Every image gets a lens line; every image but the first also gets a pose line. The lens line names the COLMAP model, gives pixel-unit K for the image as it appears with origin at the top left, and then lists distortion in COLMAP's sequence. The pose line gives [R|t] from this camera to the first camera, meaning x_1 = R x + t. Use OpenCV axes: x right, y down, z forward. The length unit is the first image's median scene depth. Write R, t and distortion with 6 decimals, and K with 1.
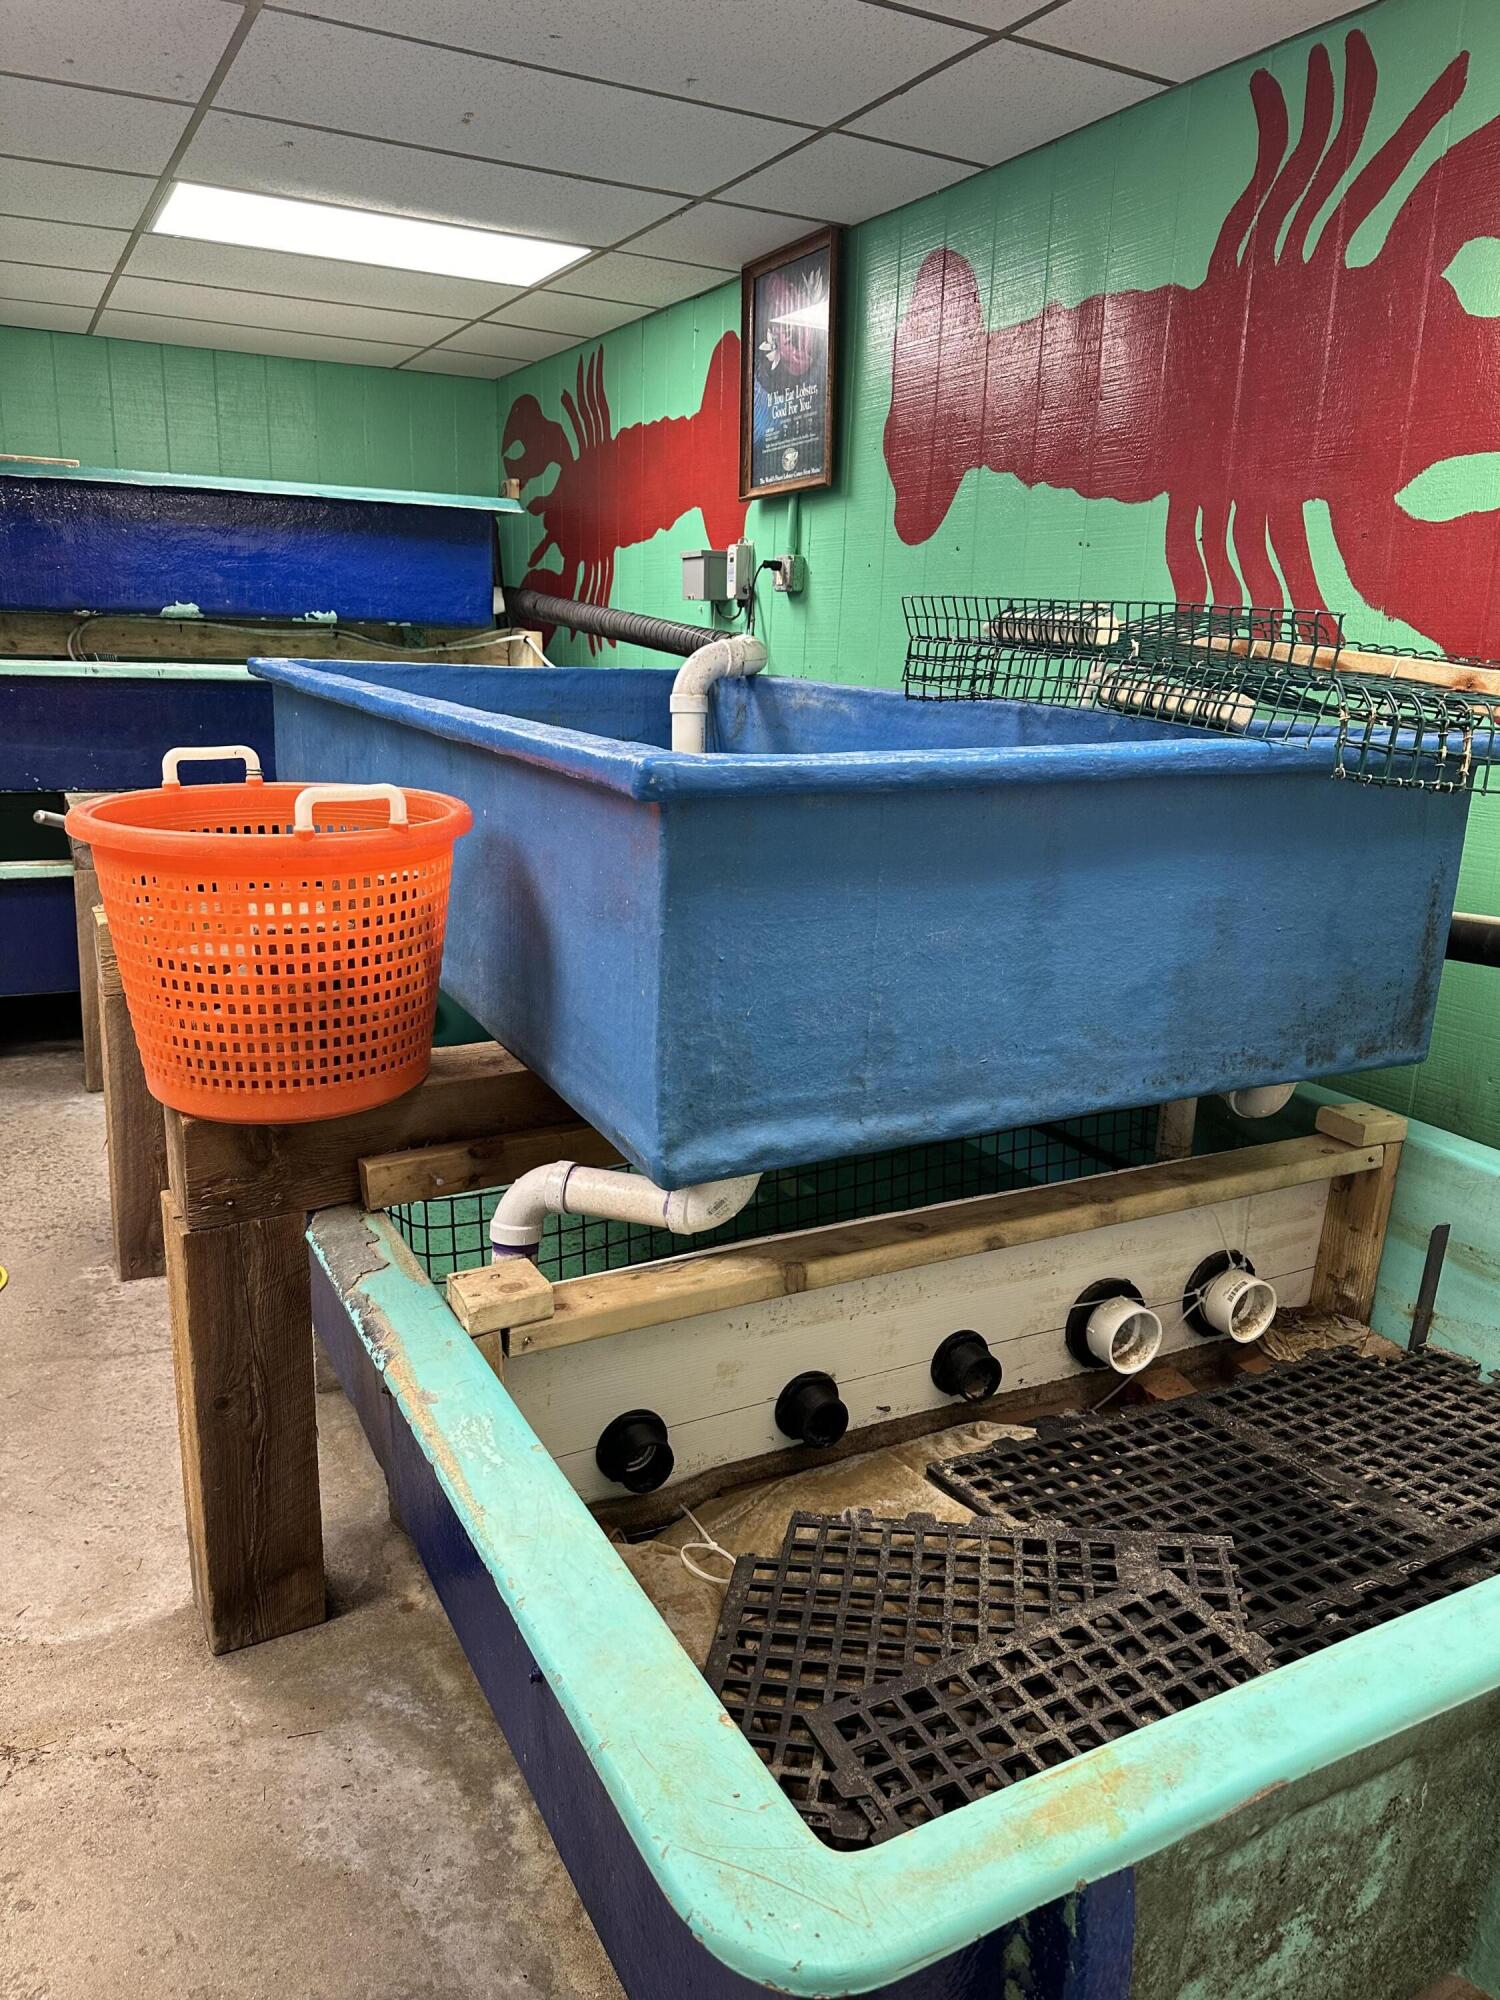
lens RADIAL K [[1398.2, 0, 758.5], [0, 1398.2, 990.3], [0, 0, 1]] dist [0.065080, -0.077605]
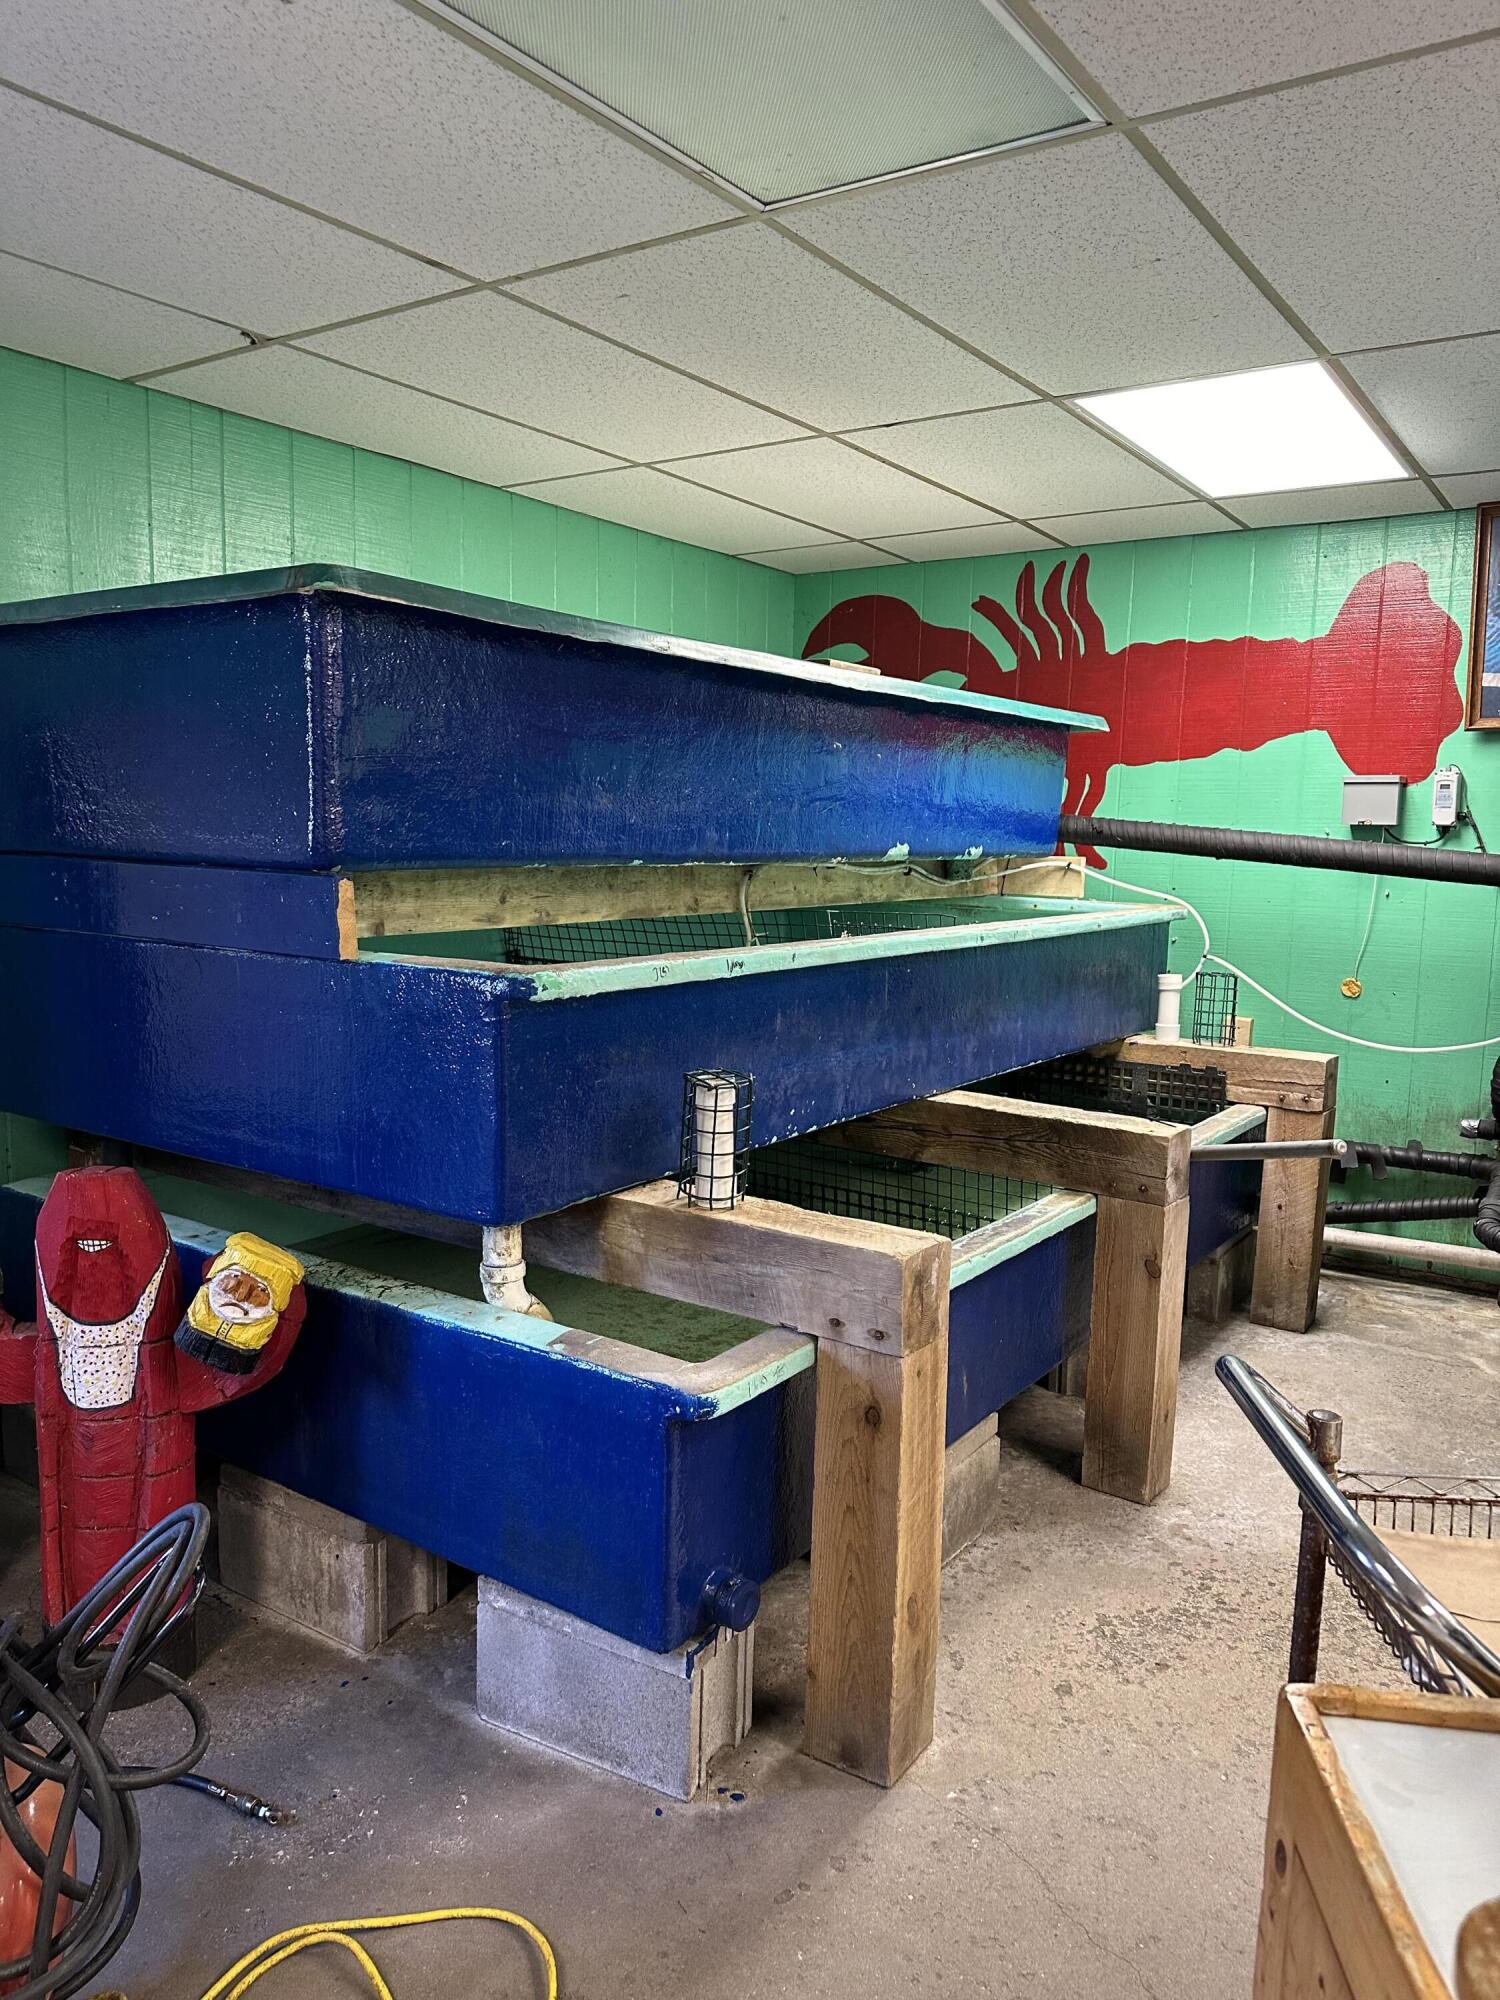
lens RADIAL K [[1398.2, 0, 743.8], [0, 1398.2, 1000.2], [0, 0, 1]] dist [0.065080, -0.077605]
pose [[0.886647, -0.069153, 0.457247, -0.835337], [0.117701, 0.989940, -0.078518, -0.133042], [-0.447217, 0.123436, 0.885867, 0.348237]]
